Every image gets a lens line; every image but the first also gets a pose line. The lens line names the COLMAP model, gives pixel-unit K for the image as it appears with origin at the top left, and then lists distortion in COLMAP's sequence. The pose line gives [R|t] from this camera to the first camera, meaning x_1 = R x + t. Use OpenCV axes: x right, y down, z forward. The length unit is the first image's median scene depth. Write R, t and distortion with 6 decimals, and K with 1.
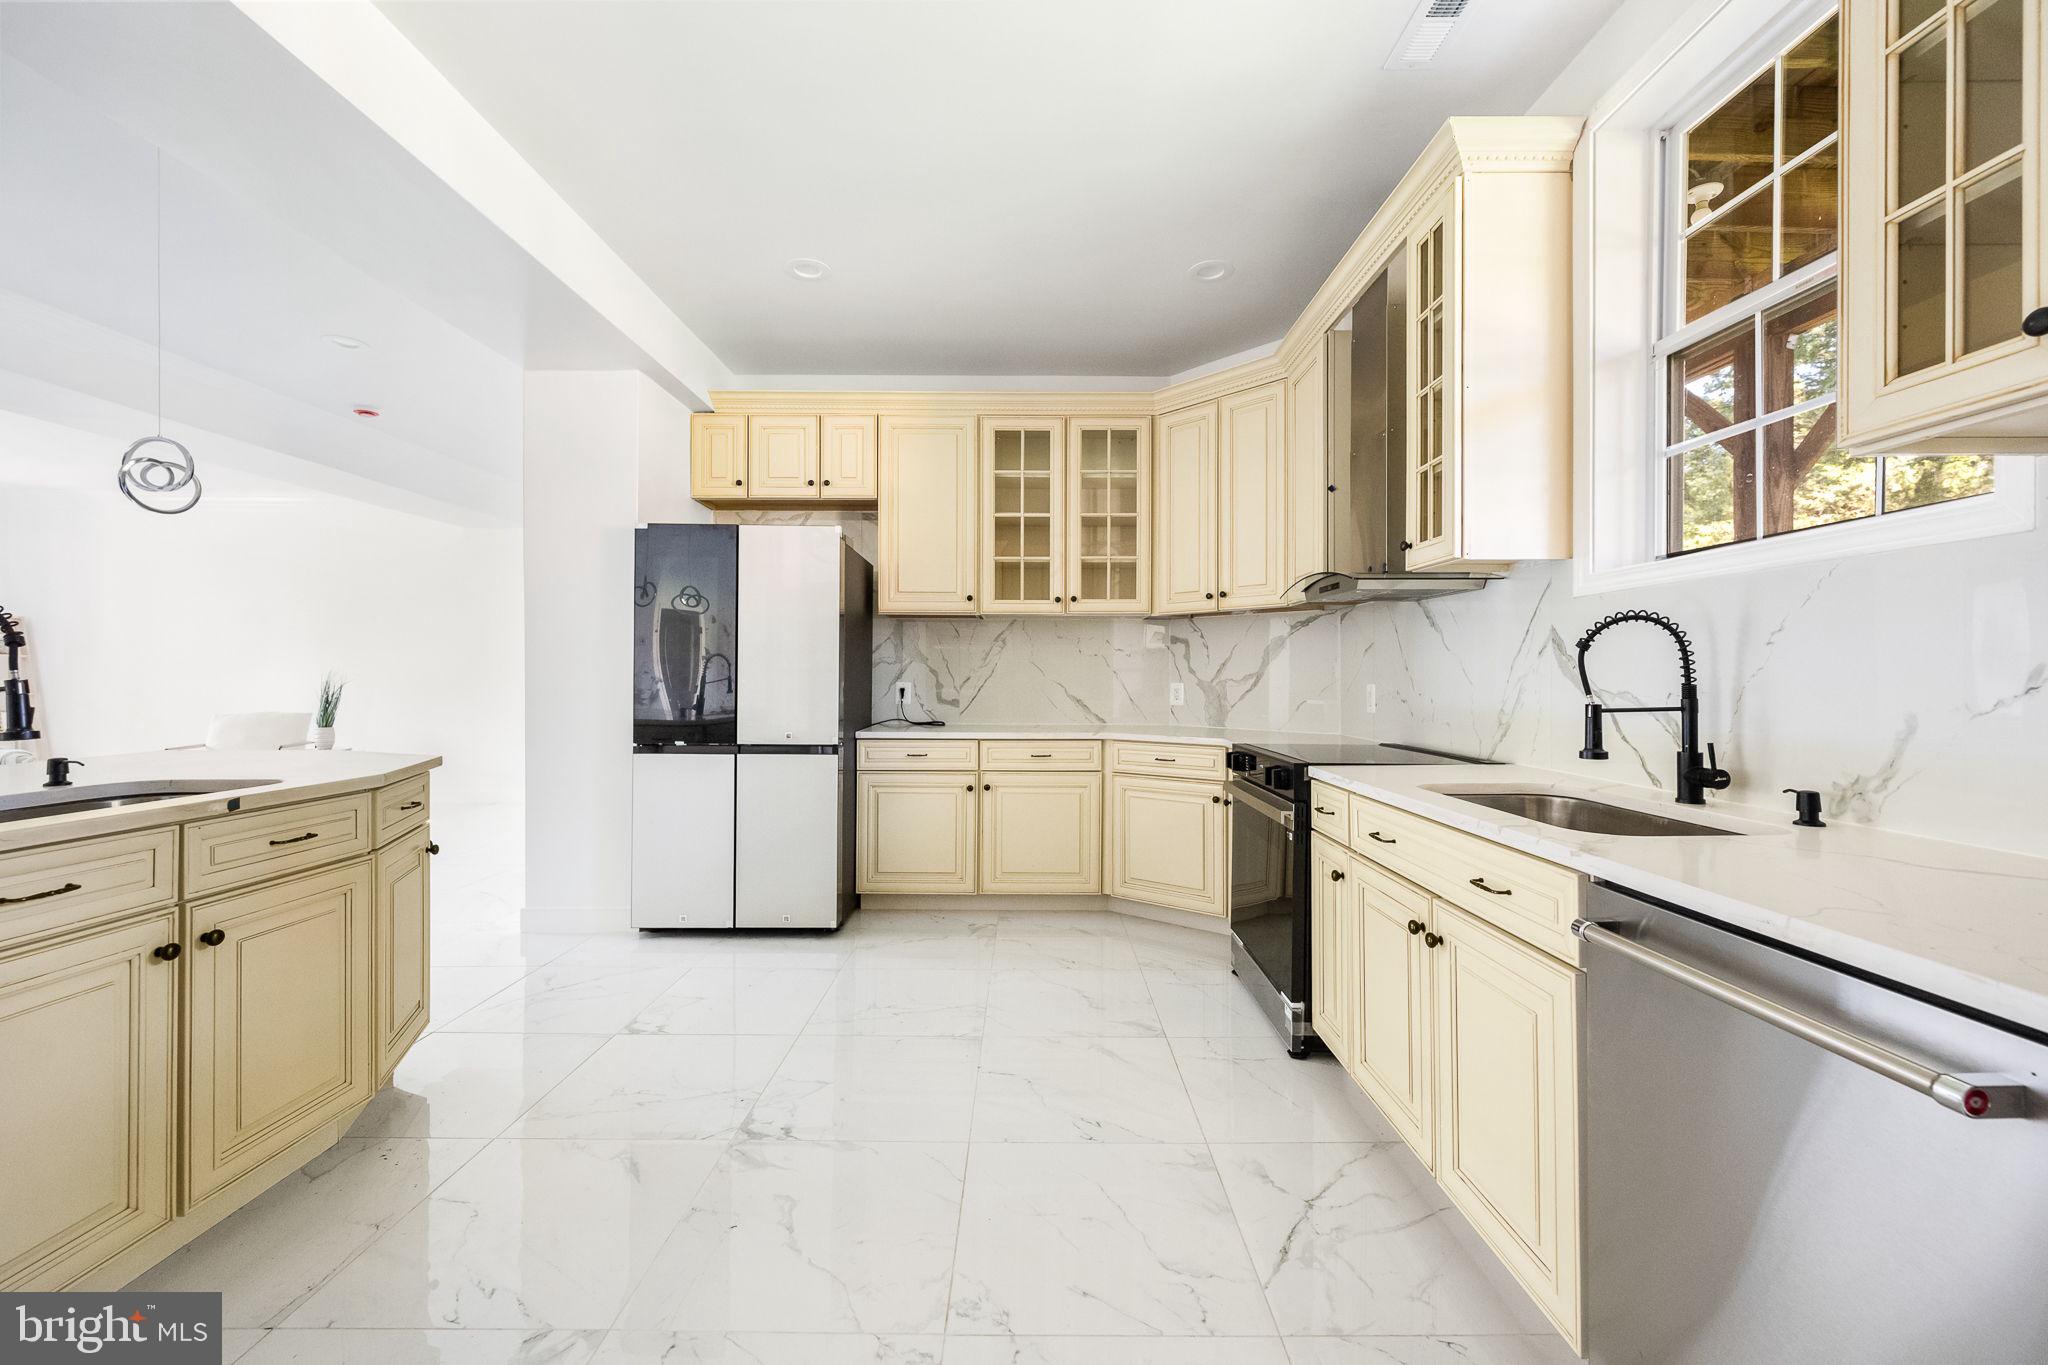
lens RADIAL K [[814.2, 0, 1033.8], [0, 814.2, 672.1], [0, 0, 1]] dist [-0.002072, 0.000114]
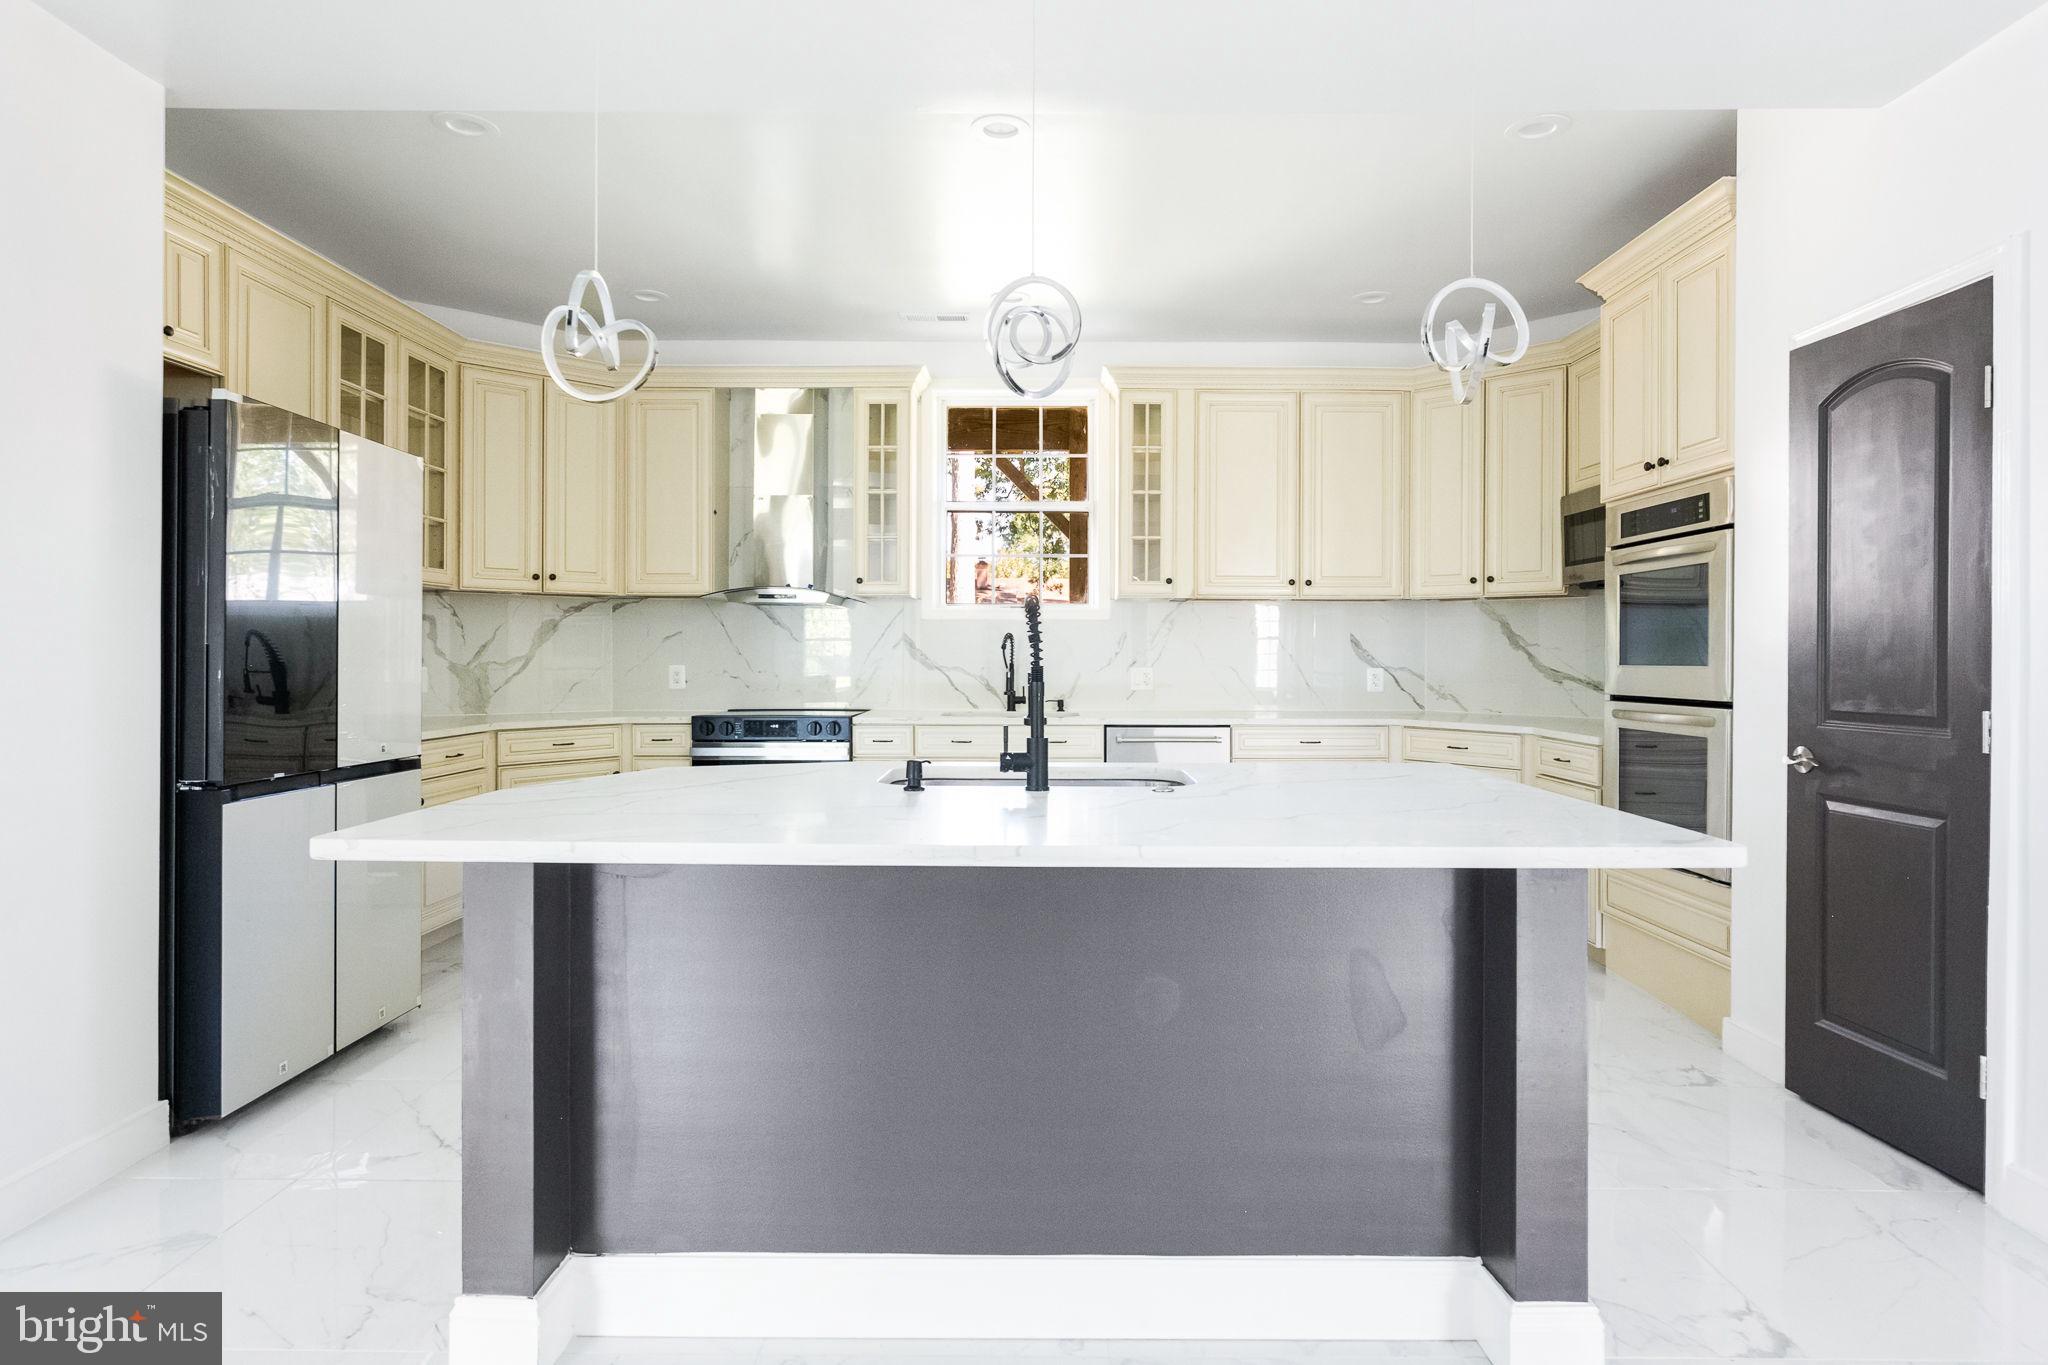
lens RADIAL K [[814.2, 0, 1033.8], [0, 814.2, 672.1], [0, 0, 1]] dist [-0.002072, 0.000114]
pose [[0.178111, -0.021791, 0.983769, -0.650873], [-0.001880, 0.999745, 0.022485, -0.001706], [-0.984009, -0.005854, 0.178025, 0.249948]]
